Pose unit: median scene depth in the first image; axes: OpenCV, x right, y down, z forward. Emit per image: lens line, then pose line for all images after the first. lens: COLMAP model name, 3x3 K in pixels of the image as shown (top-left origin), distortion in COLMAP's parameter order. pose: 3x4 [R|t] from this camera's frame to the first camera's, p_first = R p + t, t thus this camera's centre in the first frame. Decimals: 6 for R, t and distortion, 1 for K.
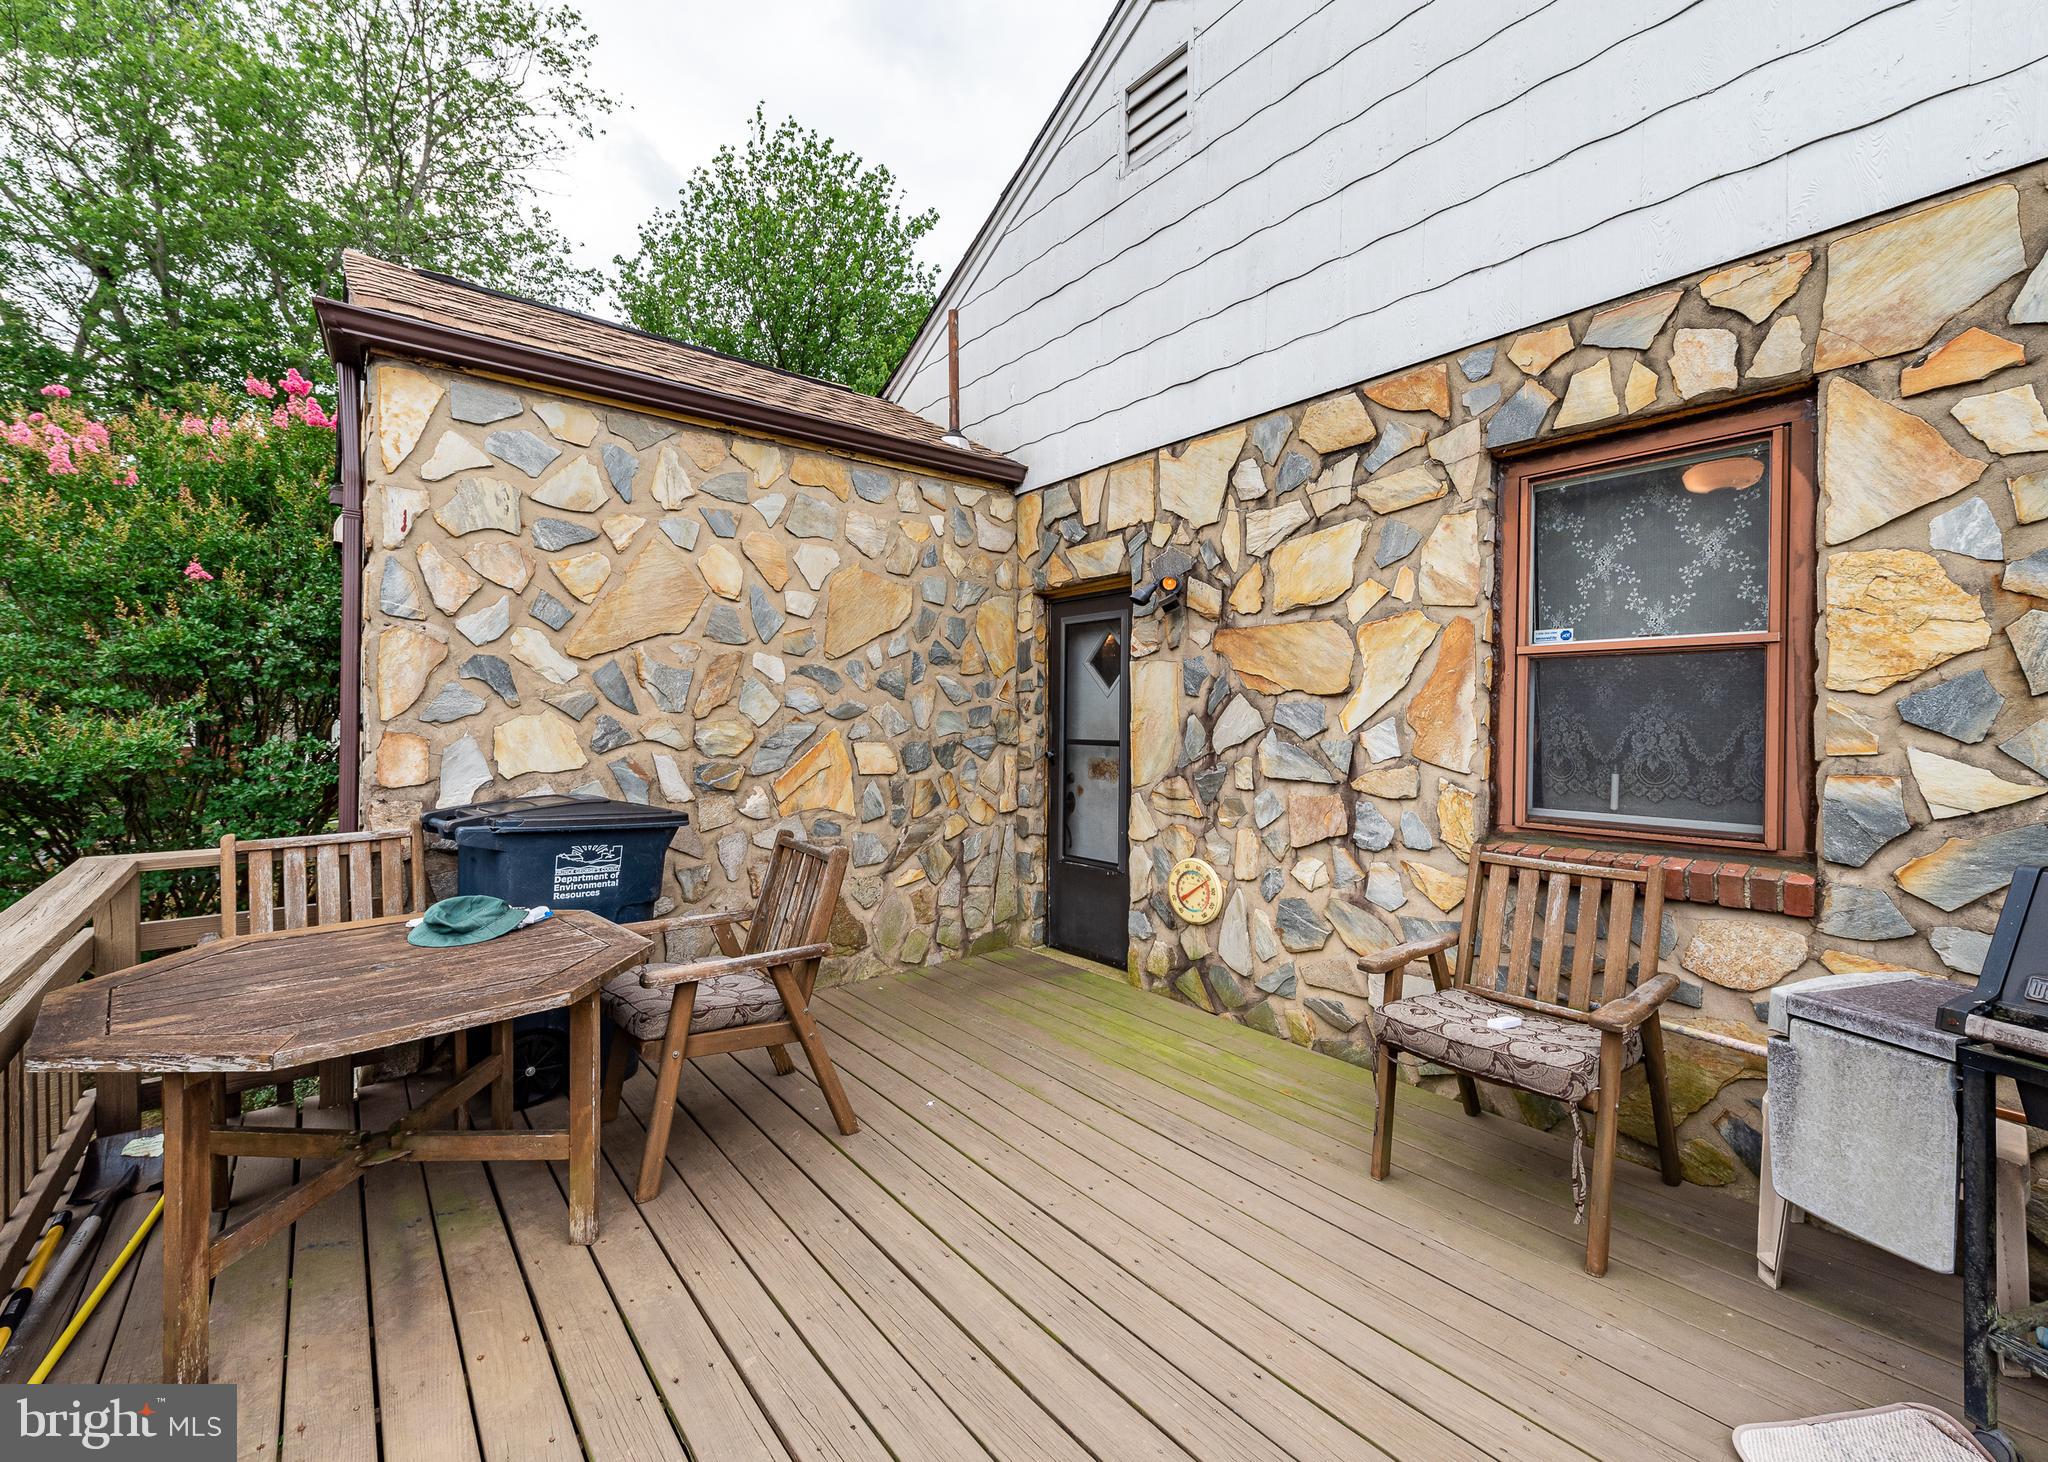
lens RADIAL K [[860.1, 0, 1023.1], [0, 860.1, 715.8], [0, 0, 1]] dist [-0.001430, -0.000517]
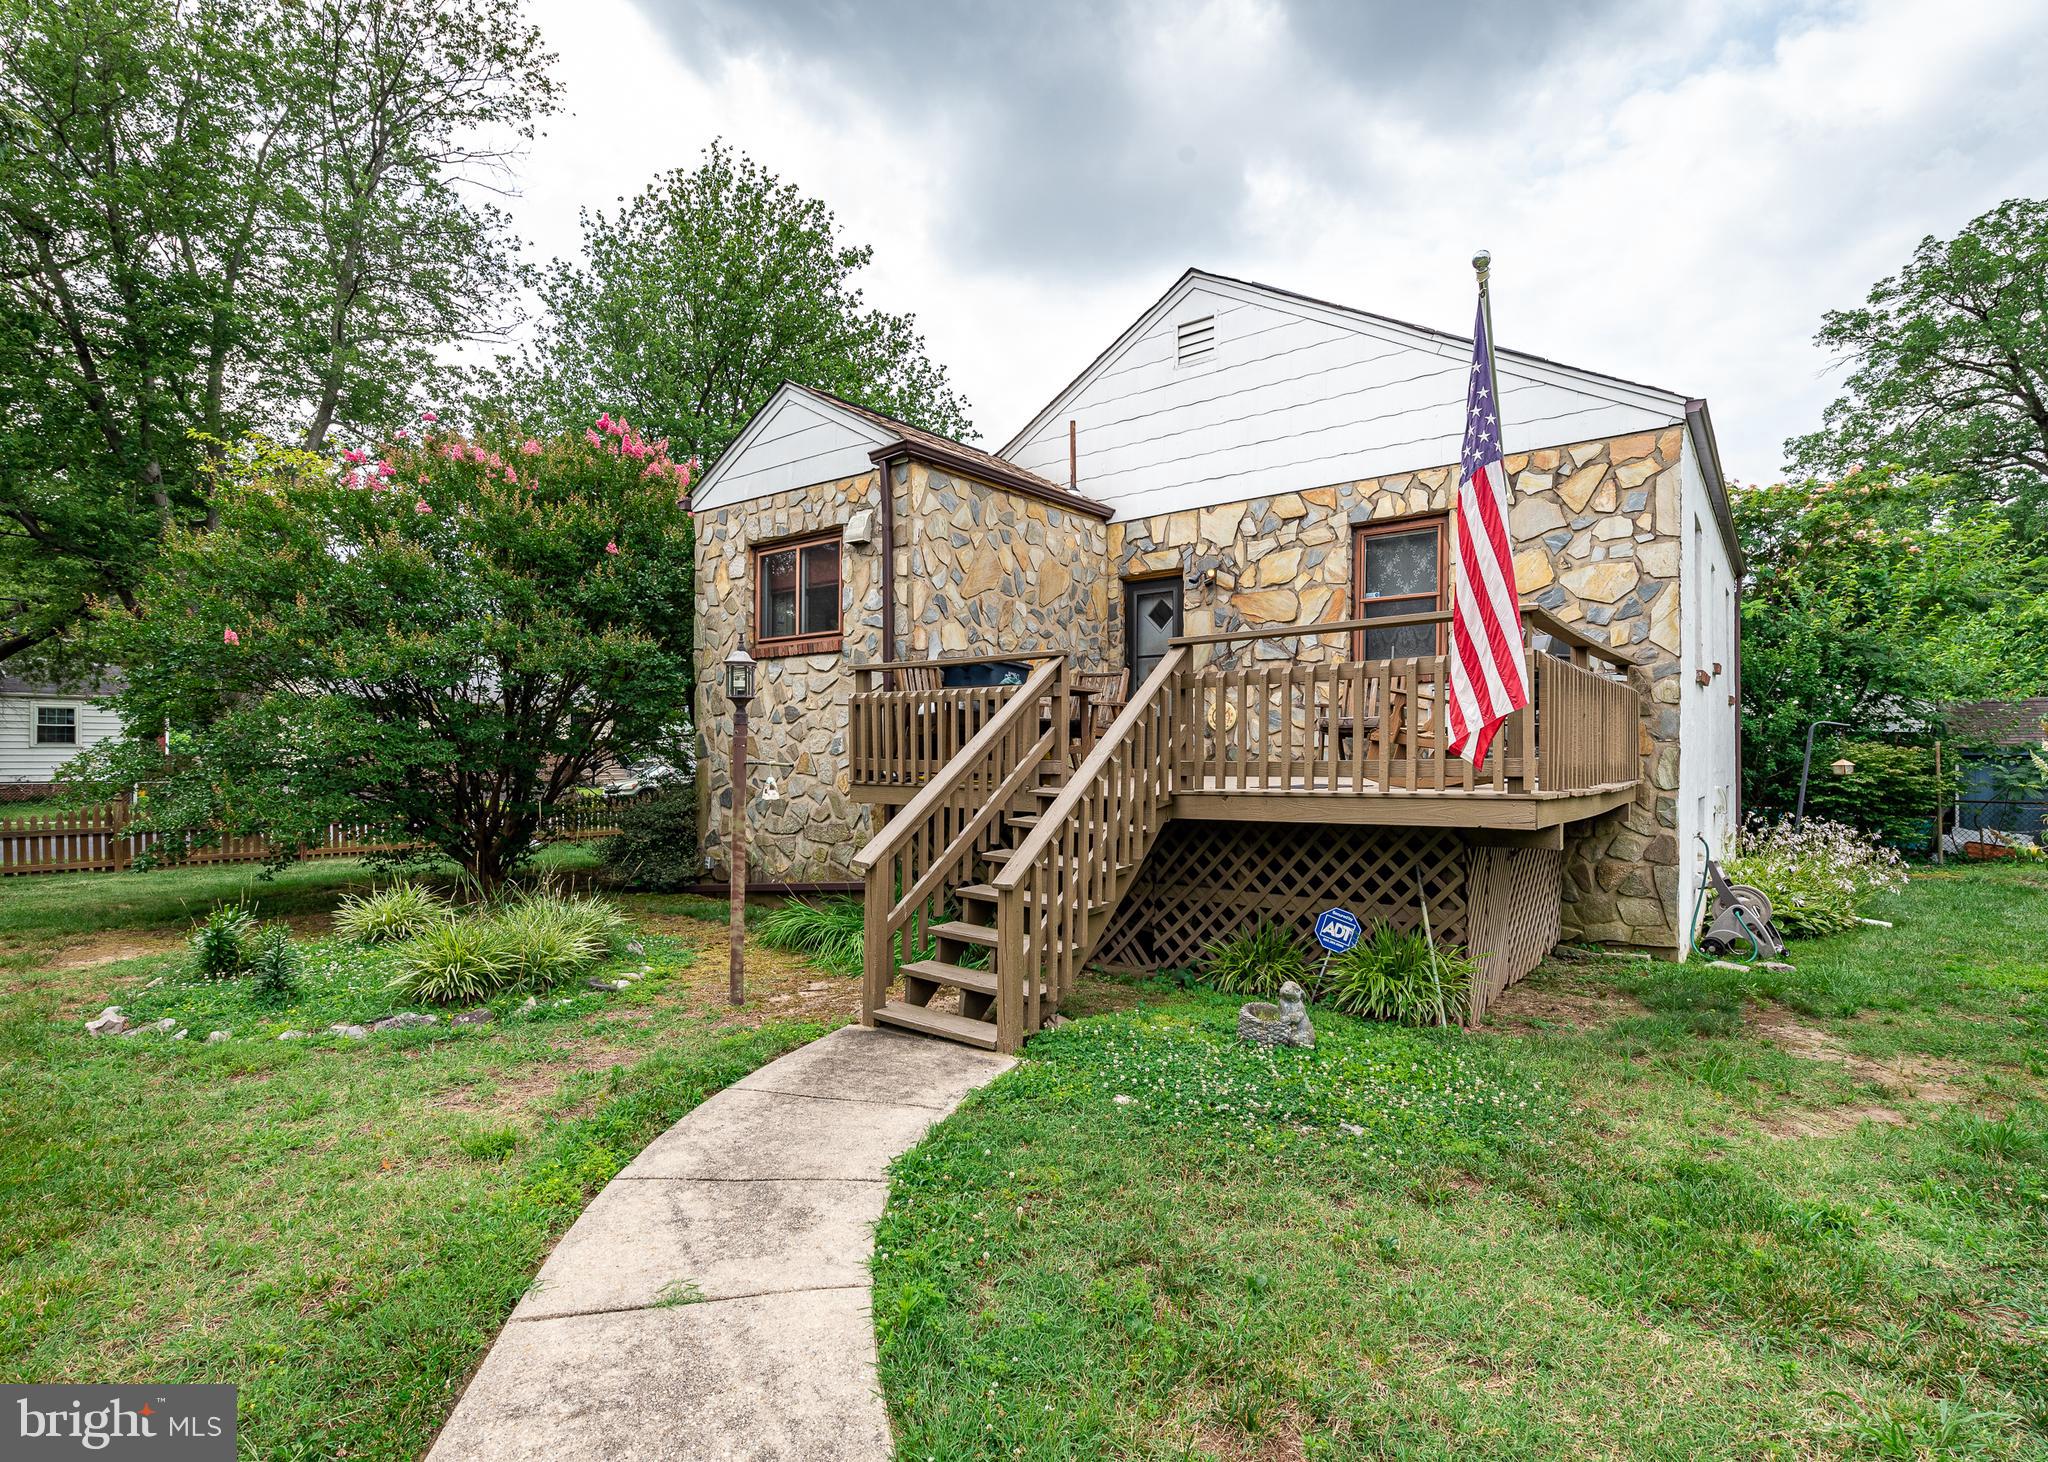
lens RADIAL K [[991.5, 0, 1023.9], [0, 991.5, 754.2], [0, 0, 1]] dist [-0.001121, -0.000004]
pose [[0.974048, -0.009235, 0.226151, -0.850297], [0.006916, 0.999915, 0.011043, 0.268498], [-0.226234, -0.009192, 0.974030, -1.312231]]
